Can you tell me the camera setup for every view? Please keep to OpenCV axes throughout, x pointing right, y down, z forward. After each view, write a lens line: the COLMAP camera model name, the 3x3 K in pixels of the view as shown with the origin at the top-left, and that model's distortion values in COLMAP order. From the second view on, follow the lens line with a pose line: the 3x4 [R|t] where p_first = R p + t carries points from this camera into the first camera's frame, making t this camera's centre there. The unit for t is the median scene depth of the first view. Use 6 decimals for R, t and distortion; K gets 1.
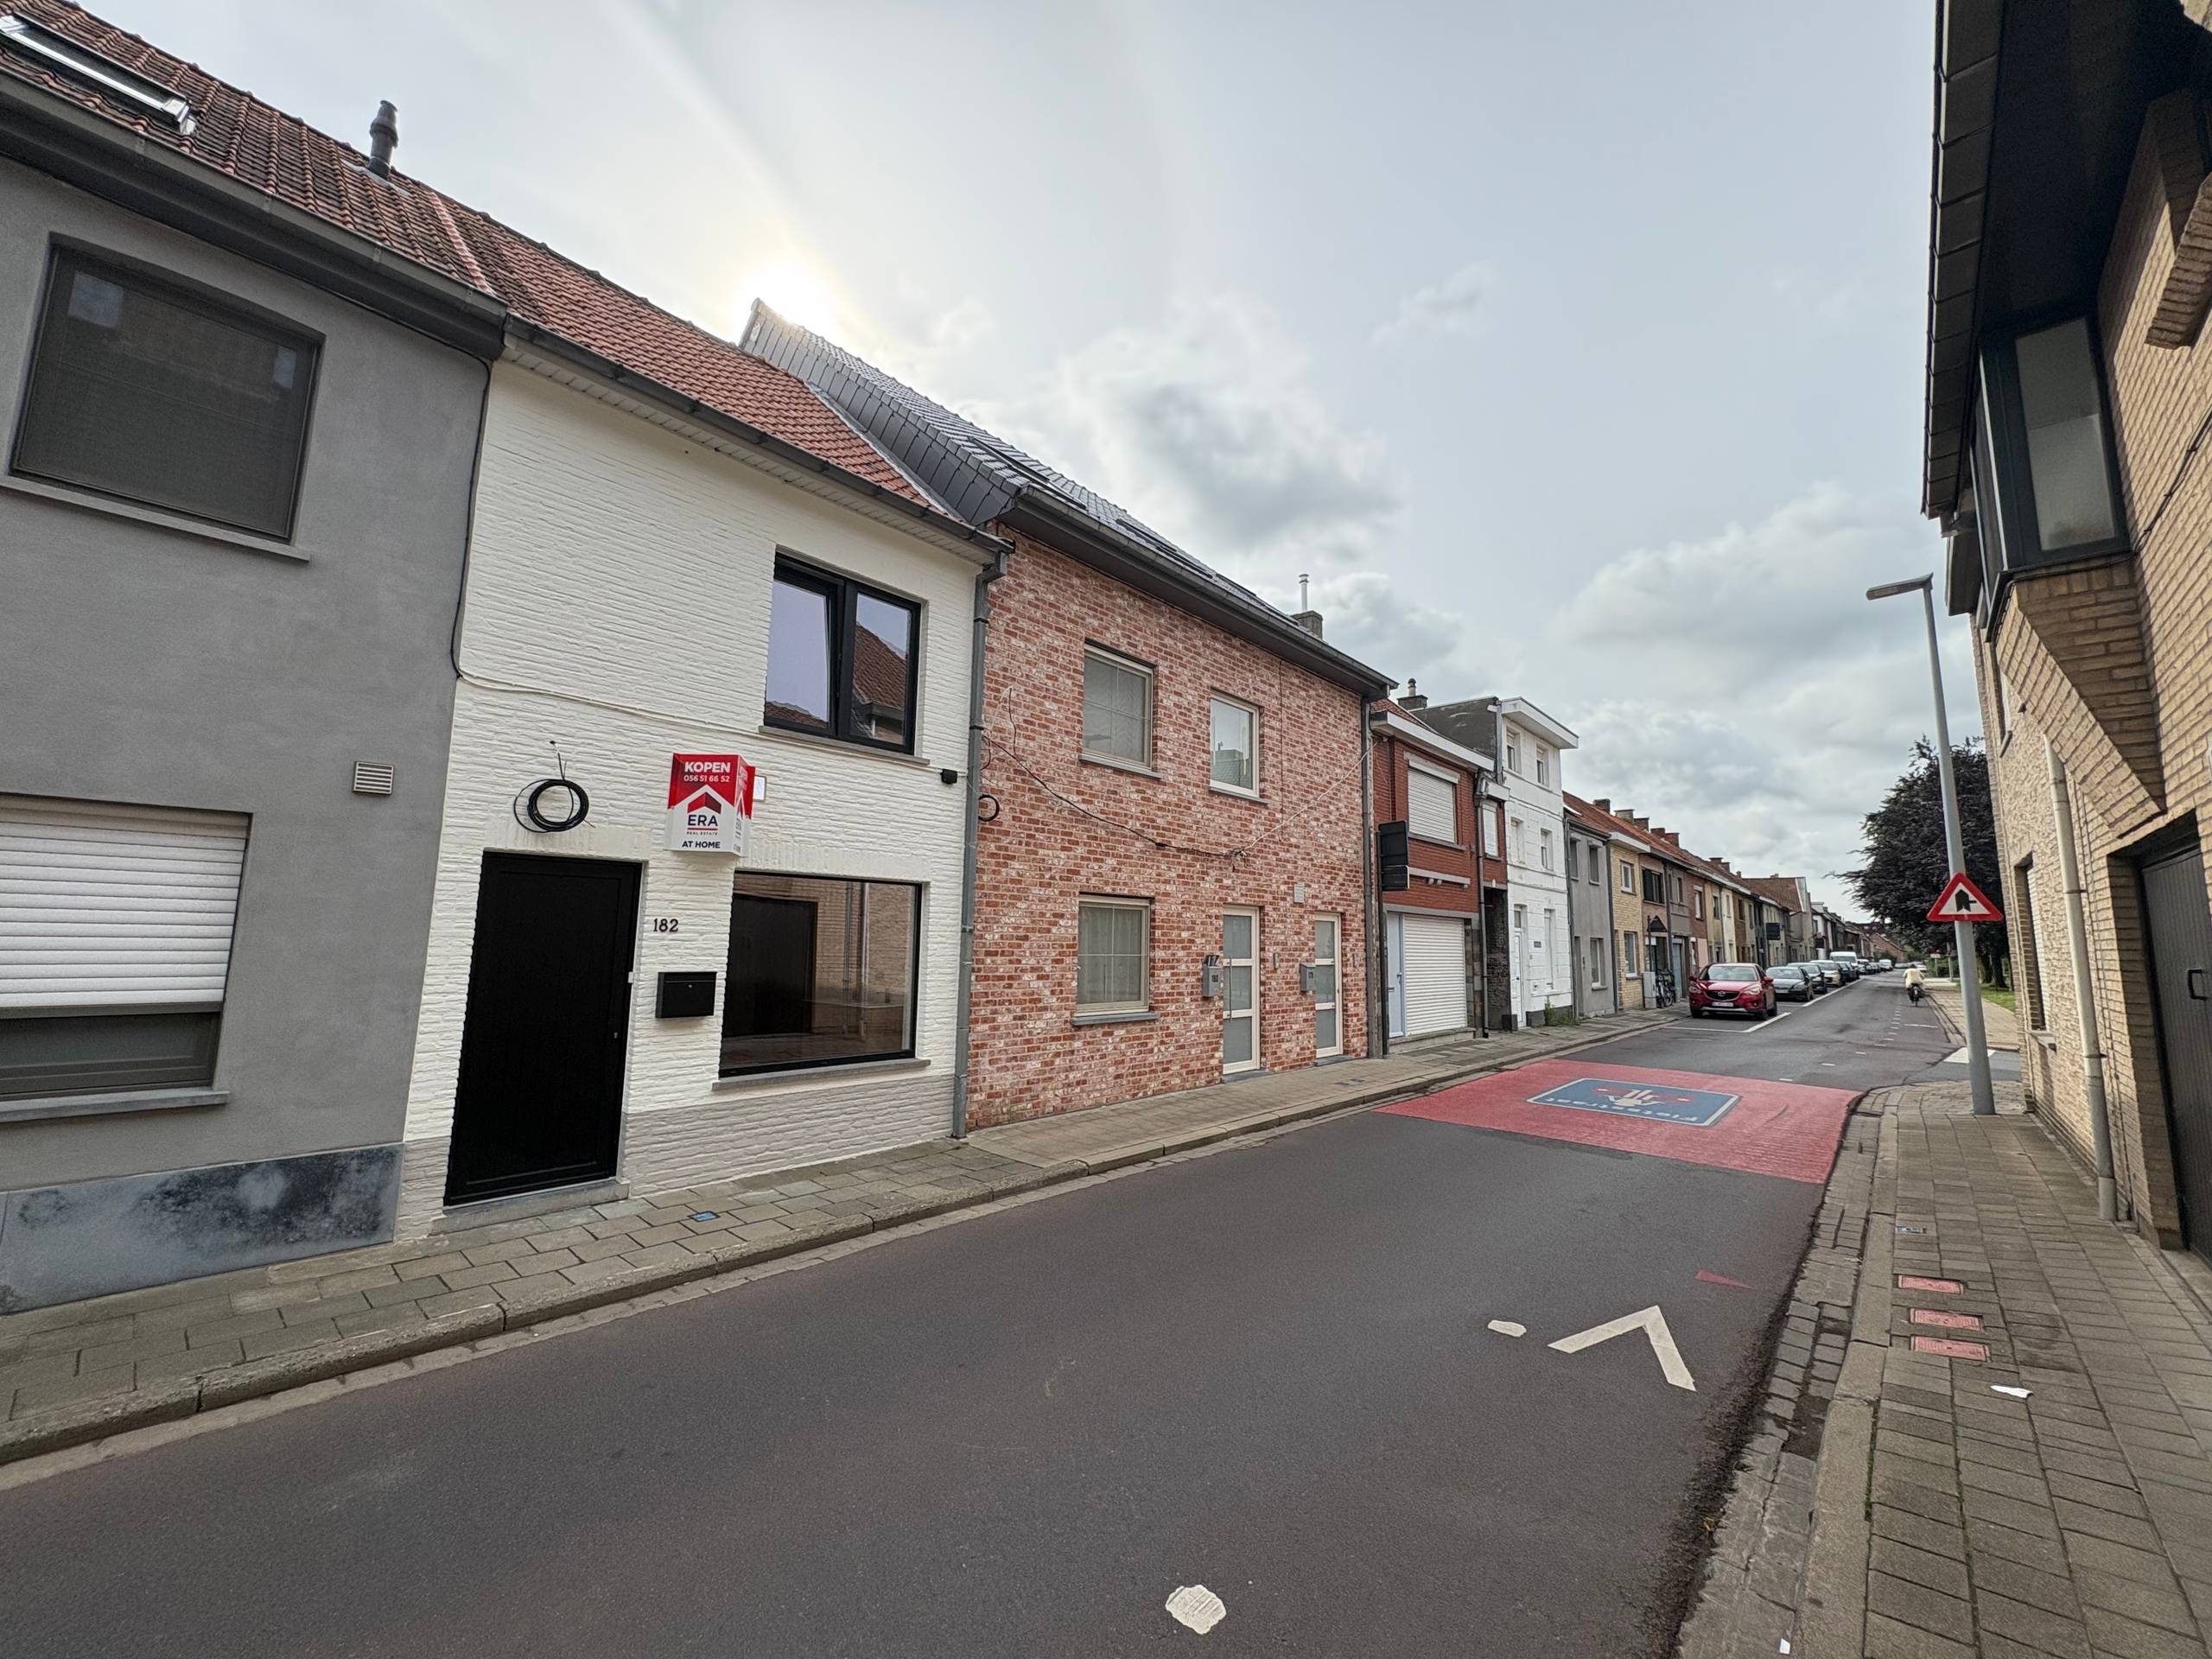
lens RADIAL K [[880.1, 0, 1105.0], [0, 880.1, 828.0], [0, 0, 1]] dist [-0.001872, -0.000033]
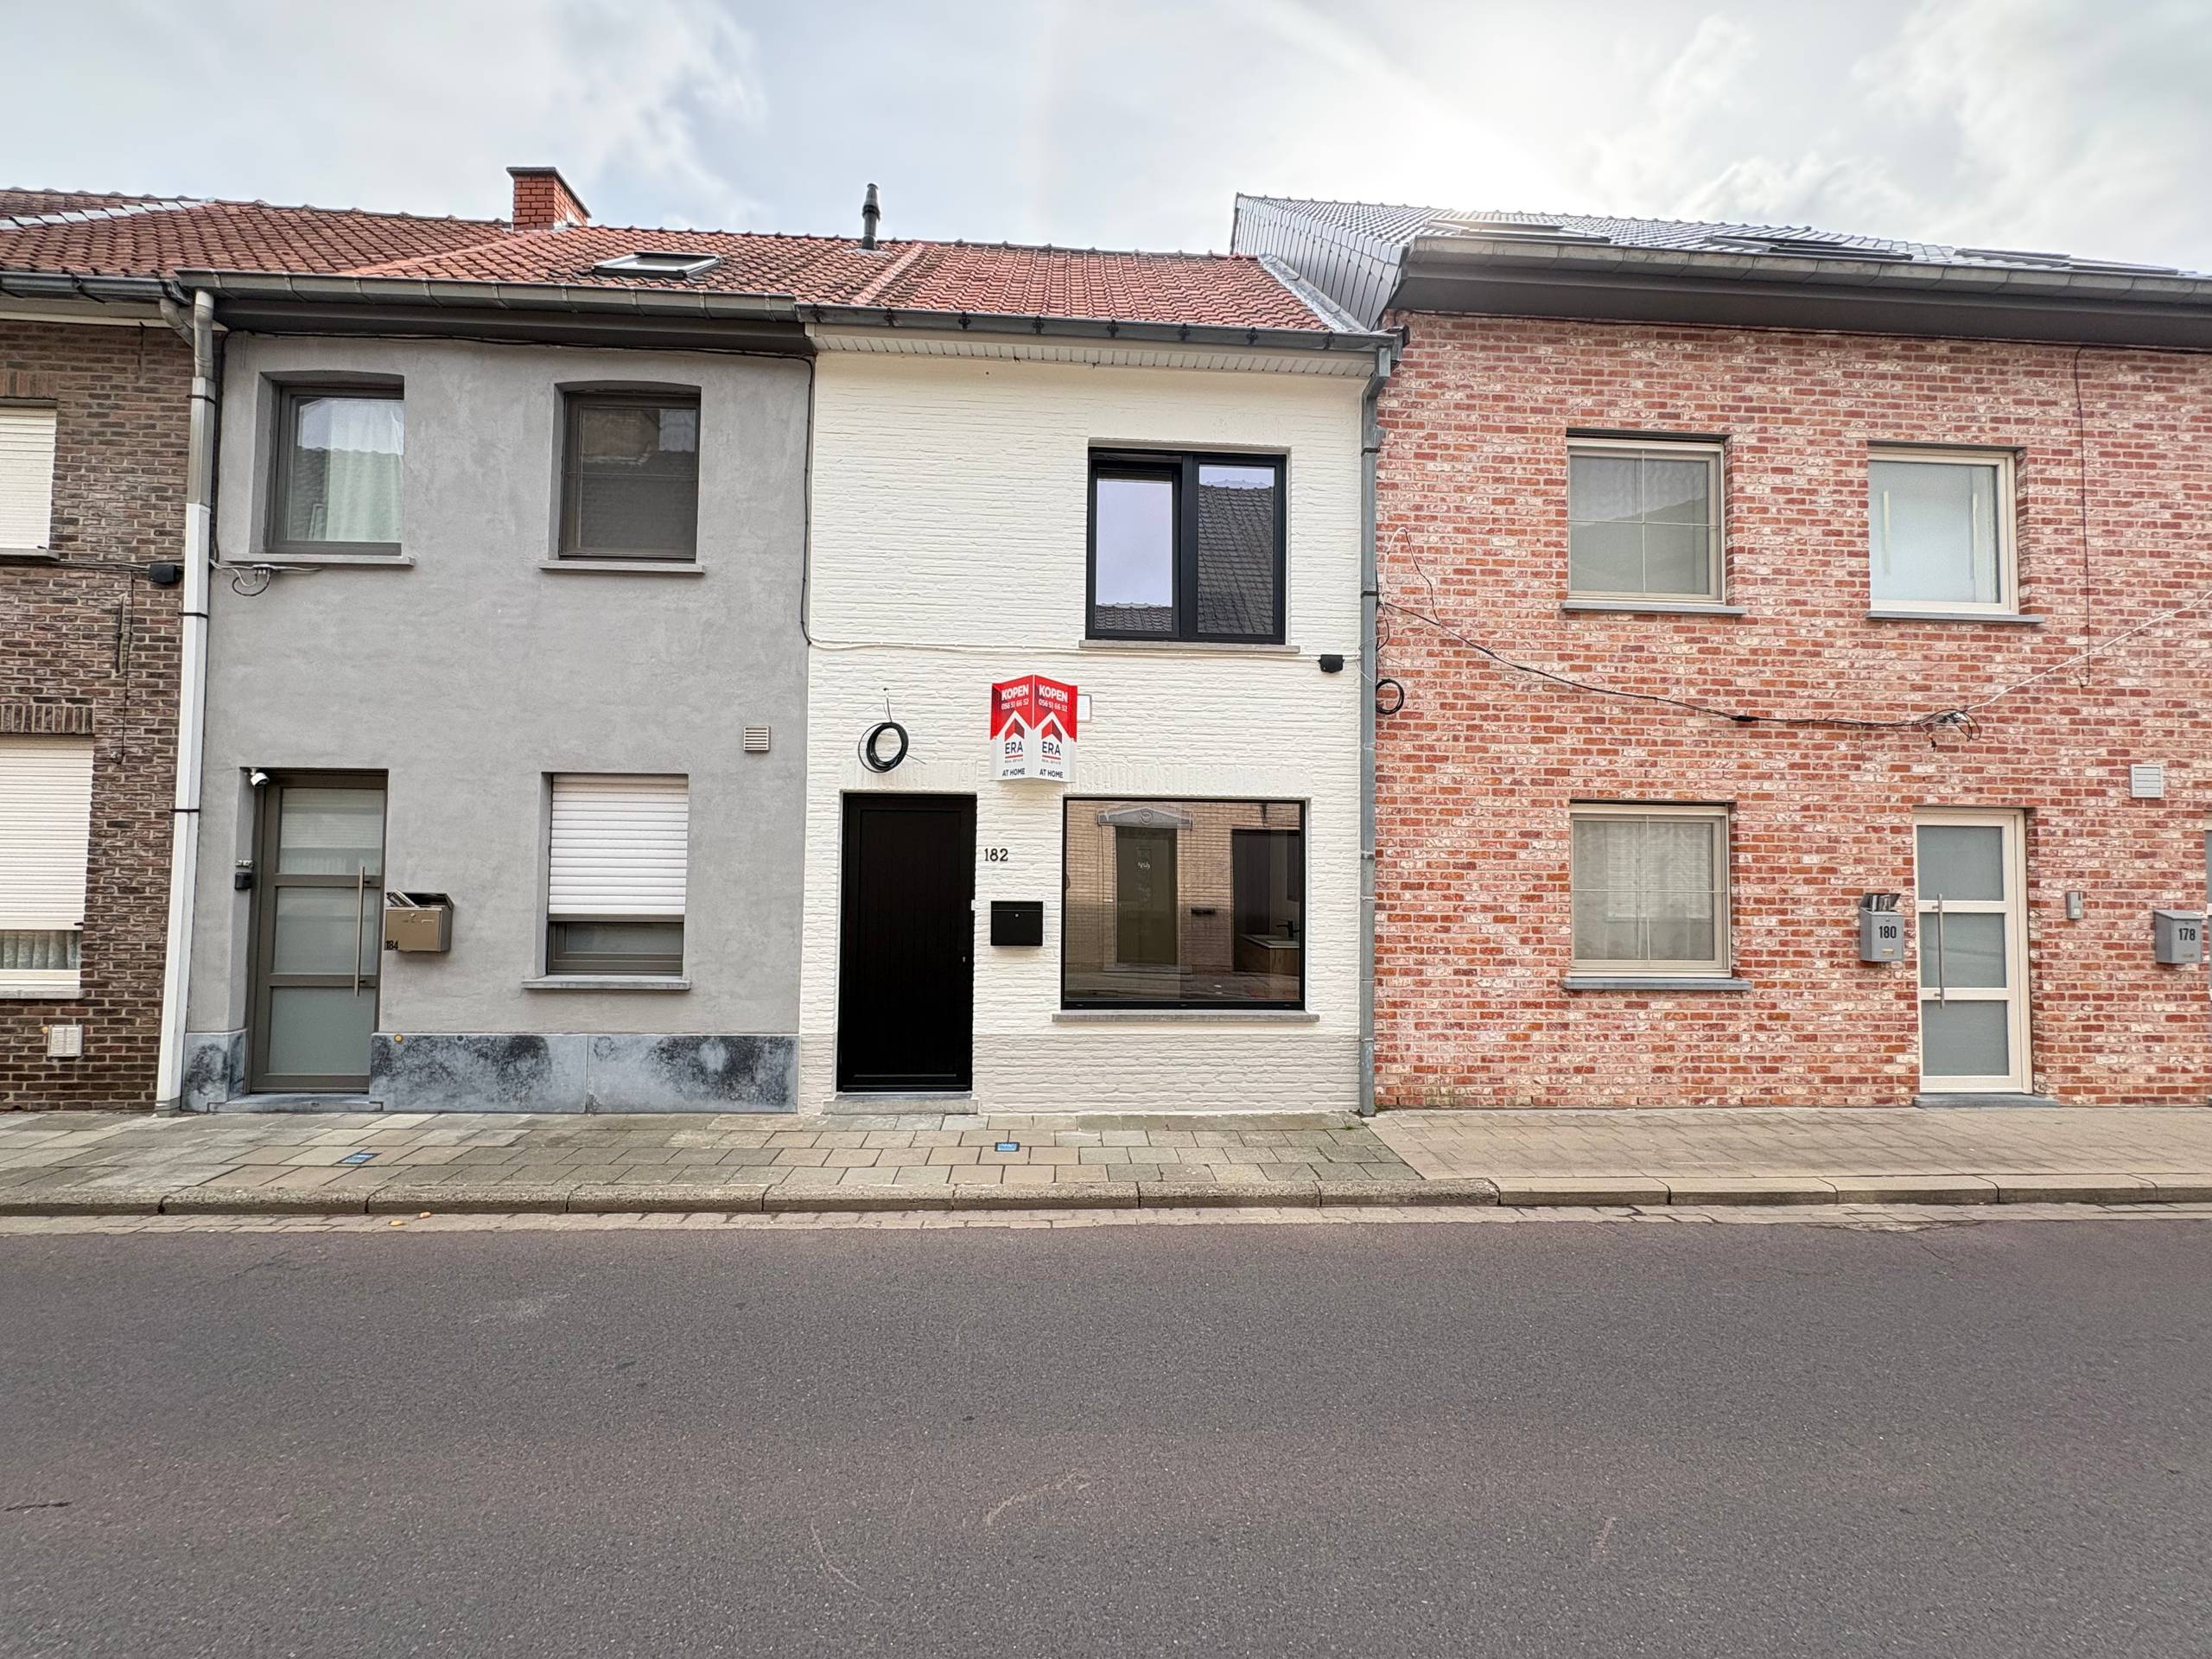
lens RADIAL K [[880.1, 0, 1105.0], [0, 880.1, 828.0], [0, 0, 1]] dist [-0.001872, -0.000033]
pose [[0.708264, -0.037578, -0.704947, 0.224028], [0.090447, 0.995183, 0.037824, 0.039250], [0.700130, -0.090550, 0.708251, 0.276533]]
